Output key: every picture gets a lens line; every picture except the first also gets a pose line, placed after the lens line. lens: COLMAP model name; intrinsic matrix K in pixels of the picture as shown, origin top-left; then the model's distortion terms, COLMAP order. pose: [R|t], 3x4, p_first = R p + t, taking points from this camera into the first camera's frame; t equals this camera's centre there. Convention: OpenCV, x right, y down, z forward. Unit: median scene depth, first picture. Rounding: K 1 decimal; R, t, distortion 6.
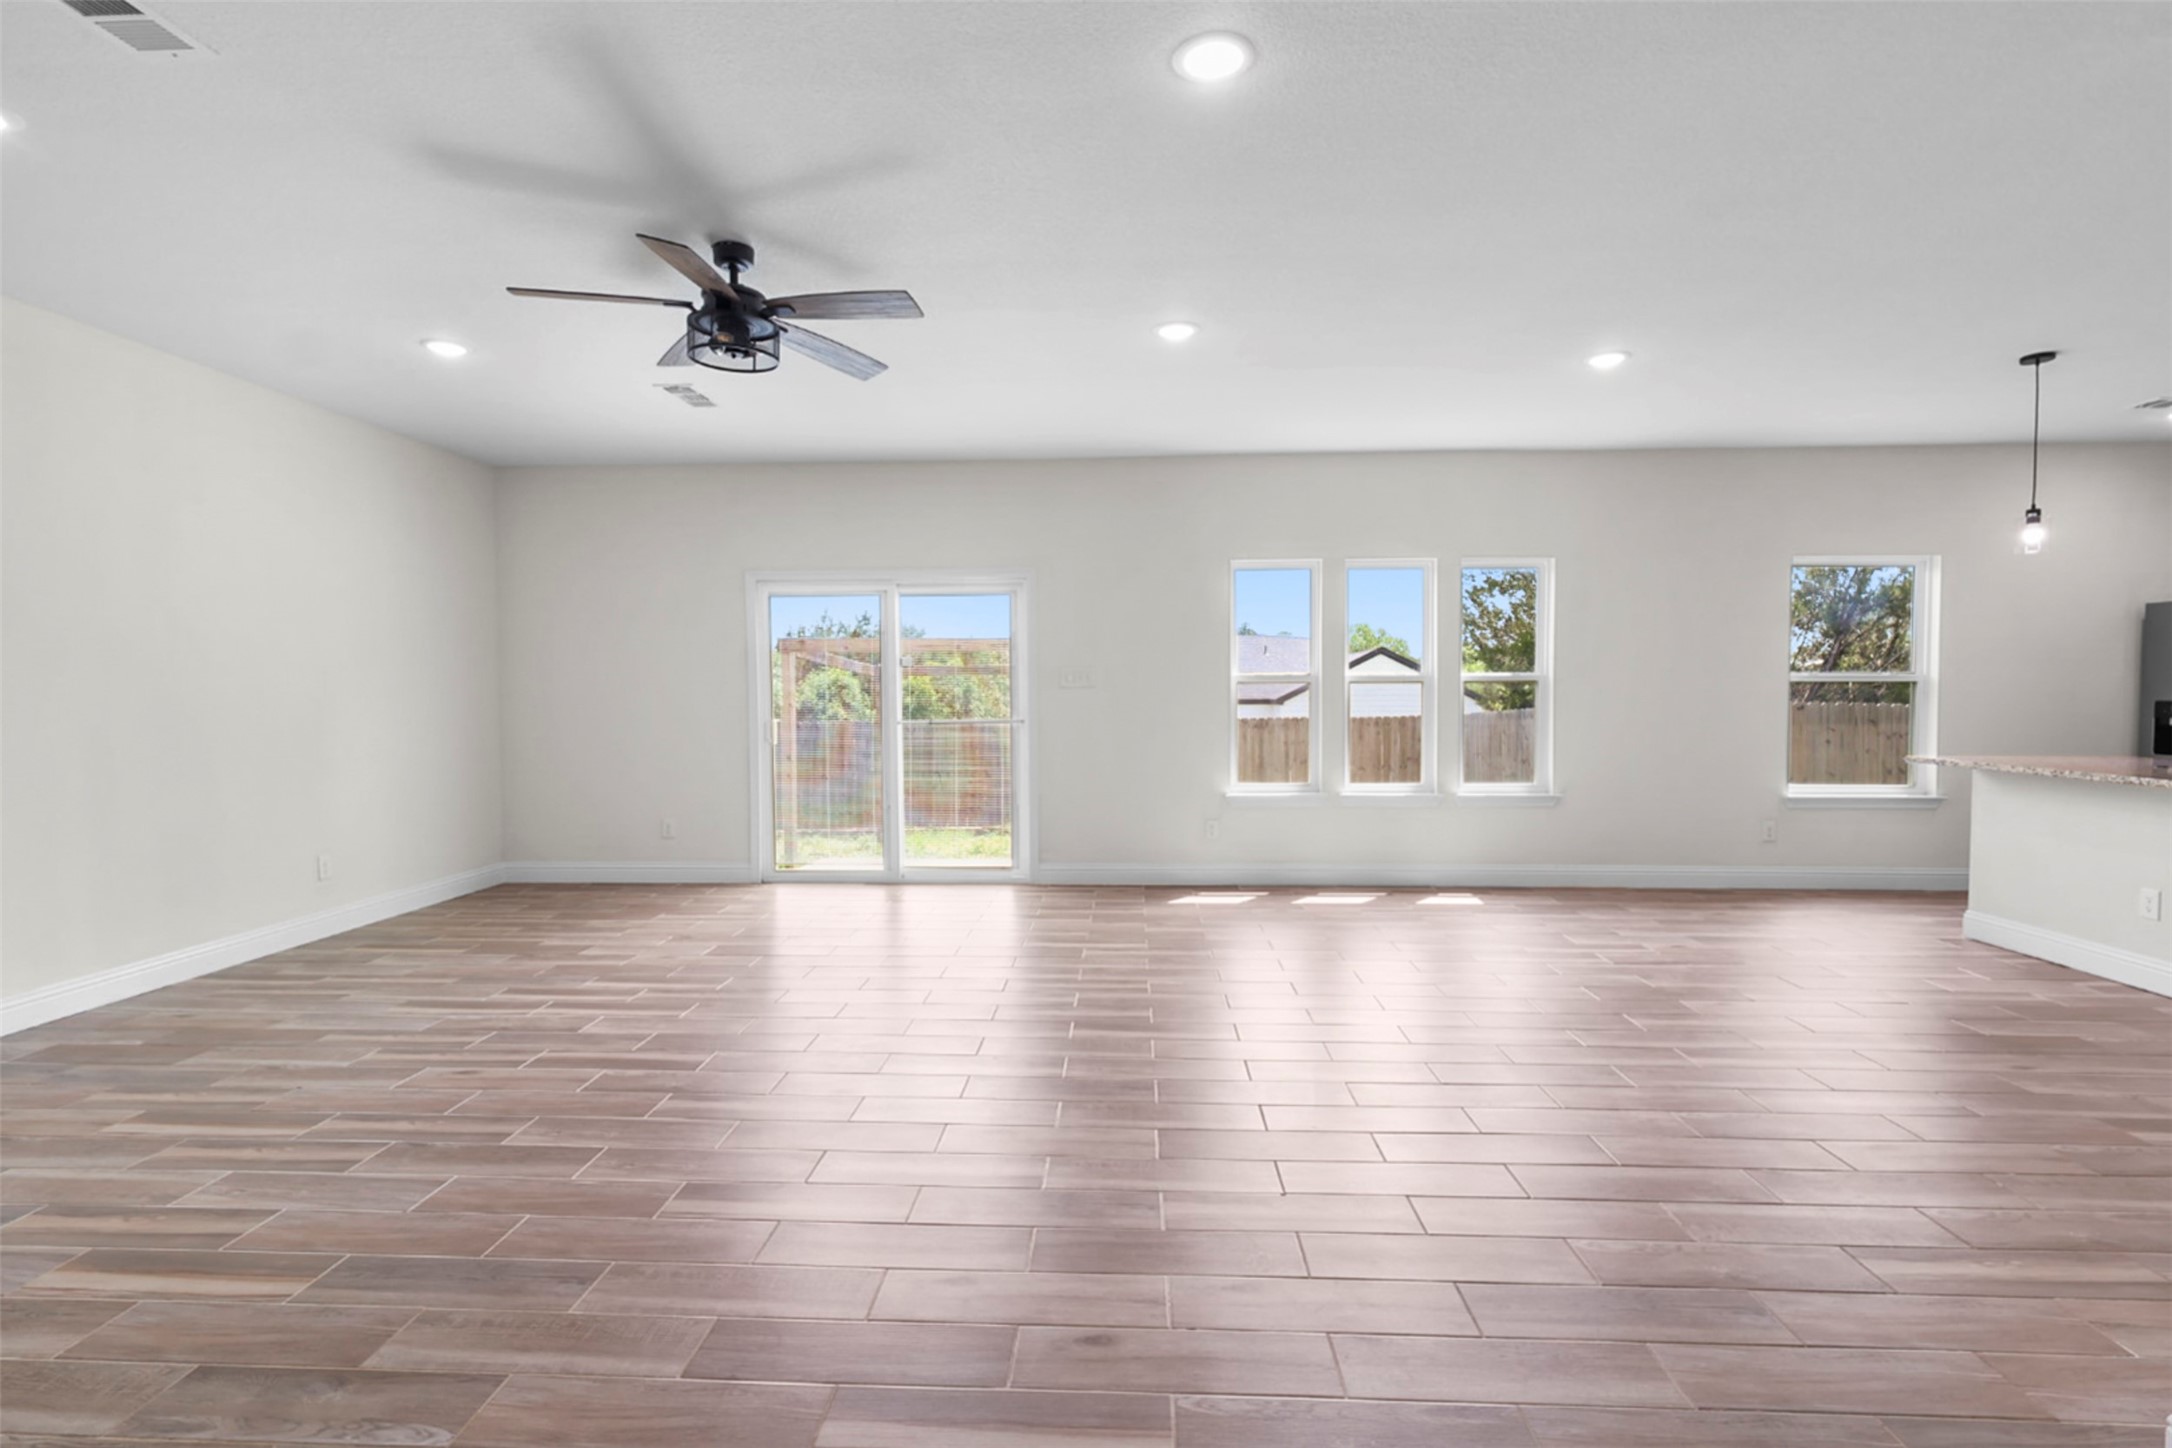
lens RADIAL K [[1010.1, 0, 1080.5], [0, 1010.1, 724.3], [0, 0, 1]] dist [-0.003569, 0.000446]
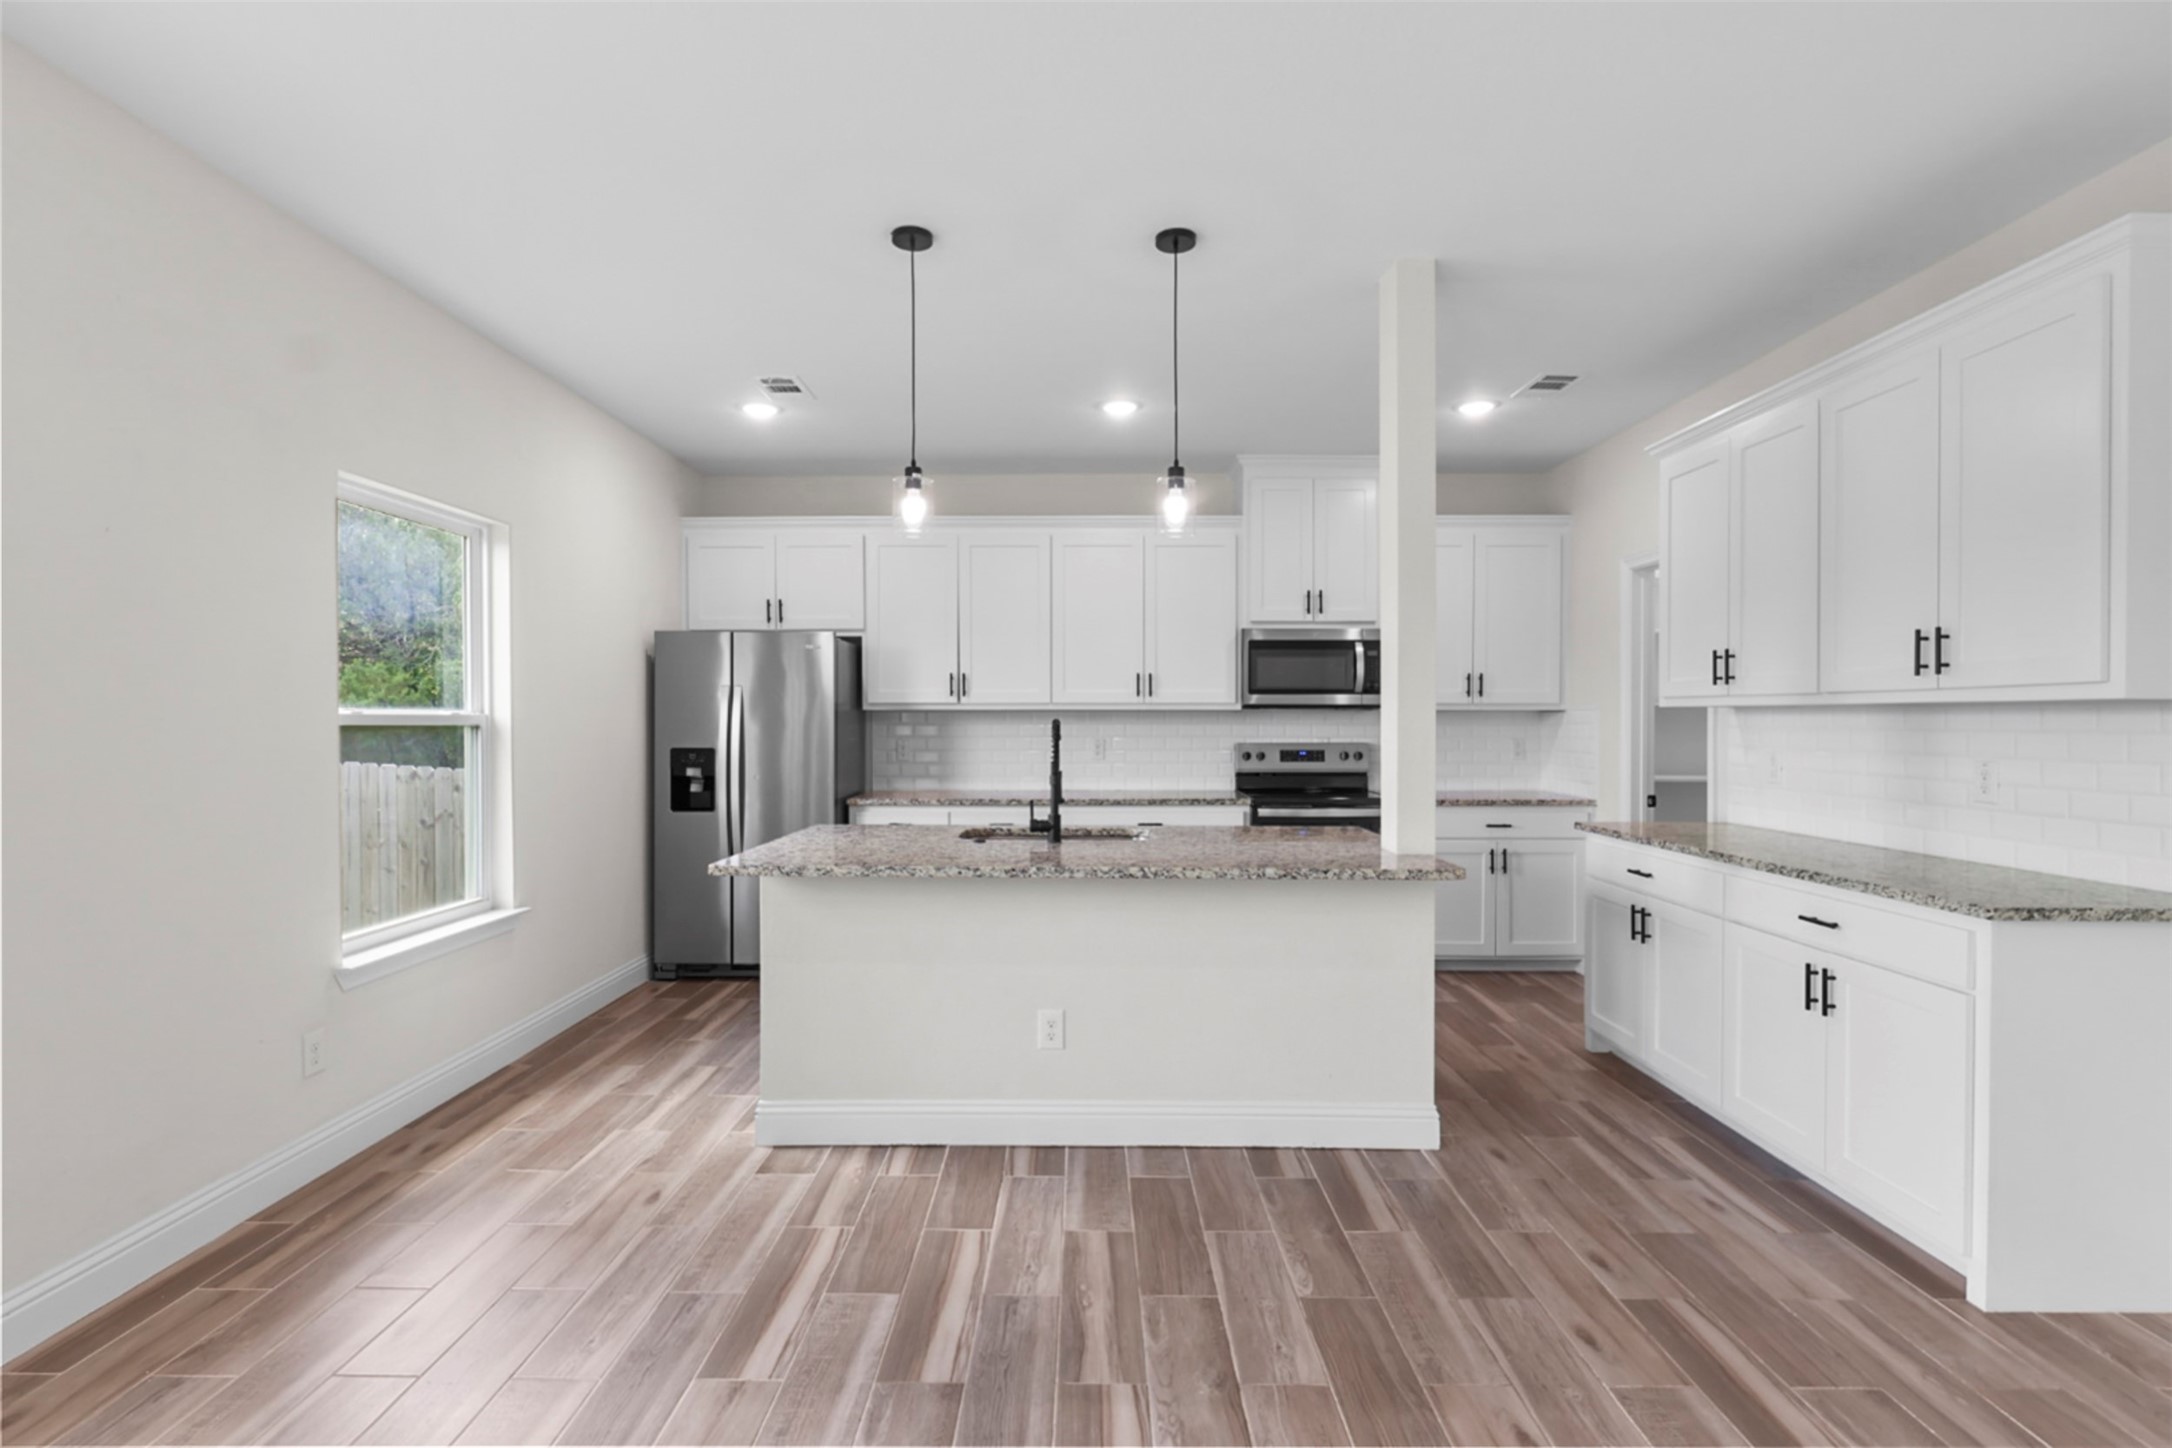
lens RADIAL K [[1010.1, 0, 1049.1], [0, 1010.1, 717.5], [0, 0, 1]] dist [-0.003569, 0.000446]
pose [[-0.000466, 0.000640, 1.000000, 0.216619], [0.035939, 0.999354, -0.000623, -0.035559], [-0.999354, 0.035939, -0.000489, 0.683815]]
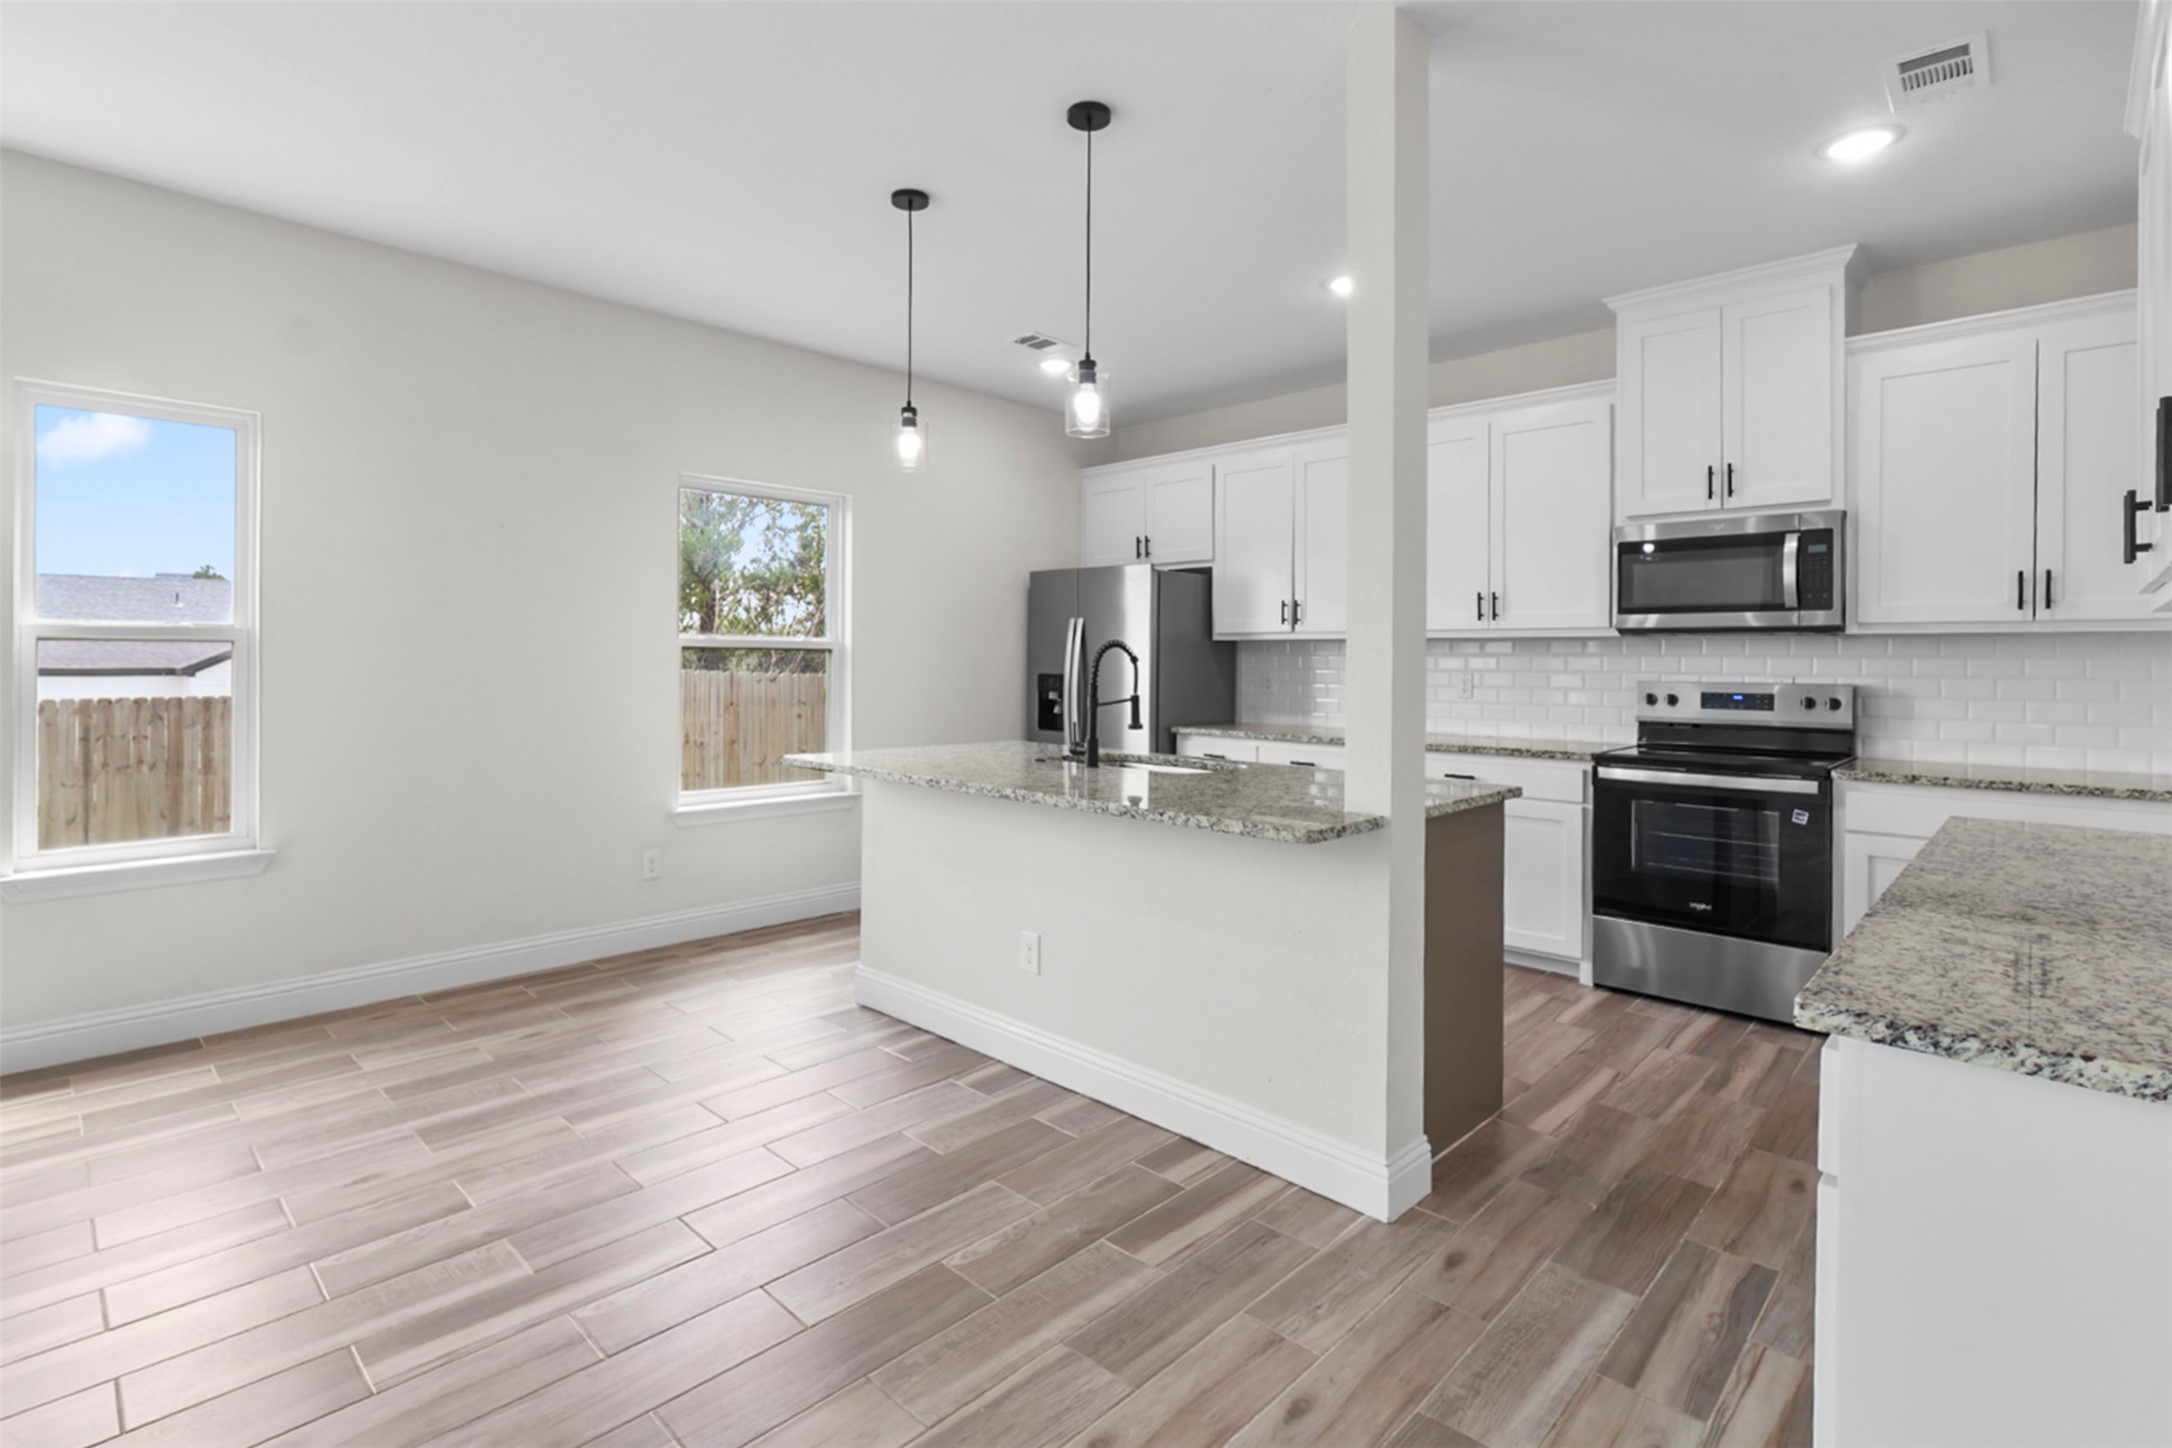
lens RADIAL K [[1010.1, 0, 1056.2], [0, 1010.1, 653.7], [0, 0, 1]] dist [-0.003569, 0.000446]
pose [[0.679277, 0.011023, 0.733799, 0.367227], [0.017727, 0.999349, -0.031422, -0.010569], [-0.733668, 0.034352, 0.678639, 0.329913]]
